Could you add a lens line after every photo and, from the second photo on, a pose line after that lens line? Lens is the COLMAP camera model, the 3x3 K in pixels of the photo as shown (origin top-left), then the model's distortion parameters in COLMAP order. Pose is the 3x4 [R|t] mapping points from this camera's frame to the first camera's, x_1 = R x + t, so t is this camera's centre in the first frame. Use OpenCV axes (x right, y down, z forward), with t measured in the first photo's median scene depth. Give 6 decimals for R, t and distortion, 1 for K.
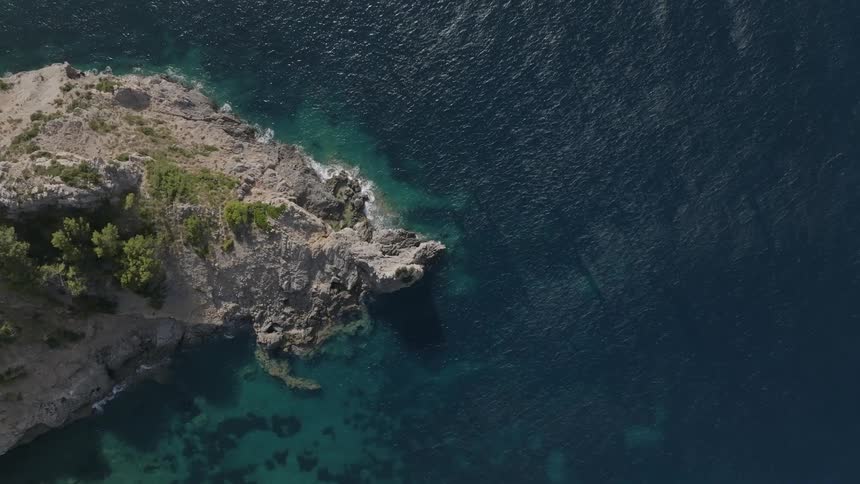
lens RADIAL K [[608.8, 0, 426.3], [0, 608.8, 240.6], [0, 0, 1]] dist [-0.004550, 0.007770]
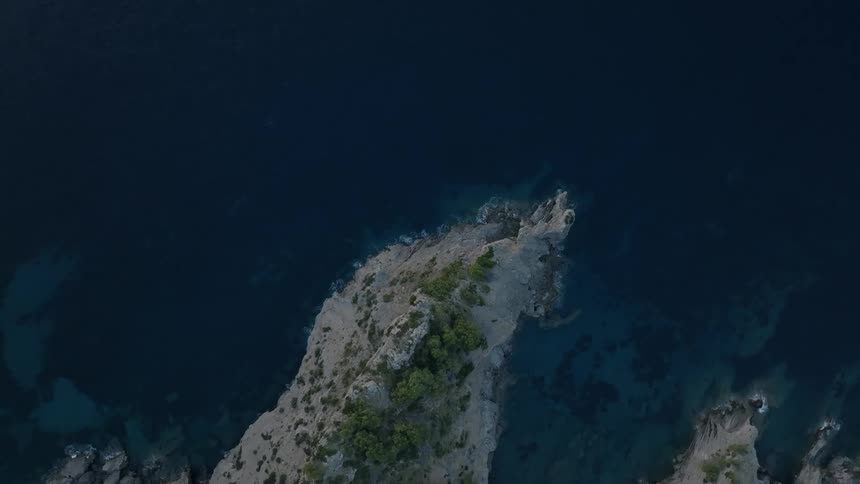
lens RADIAL K [[608.8, 0, 432.8], [0, 608.8, 242.1], [0, 0, 1]] dist [-0.004550, 0.007770]
pose [[0.648701, -0.760914, 0.014025, -0.327830], [0.760816, 0.648848, 0.012447, -0.194173], [-0.018571, 0.002596, 0.999824, -0.604737]]
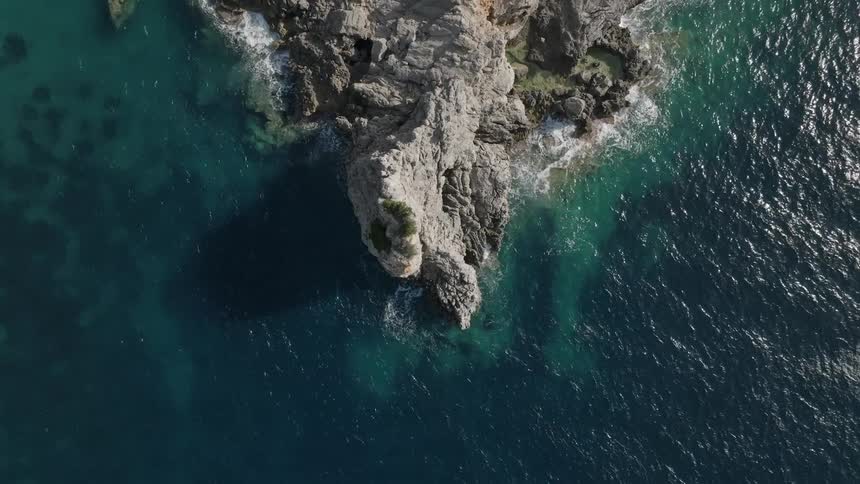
lens RADIAL K [[608.8, 0, 431.0], [0, 608.8, 243.8], [0, 0, 1]] dist [-0.004550, 0.007770]
pose [[0.014186, 0.999874, 0.007066, -0.028116], [-0.999887, 0.014151, 0.004986, 0.030821], [0.004885, -0.007136, 0.999963, 0.616597]]
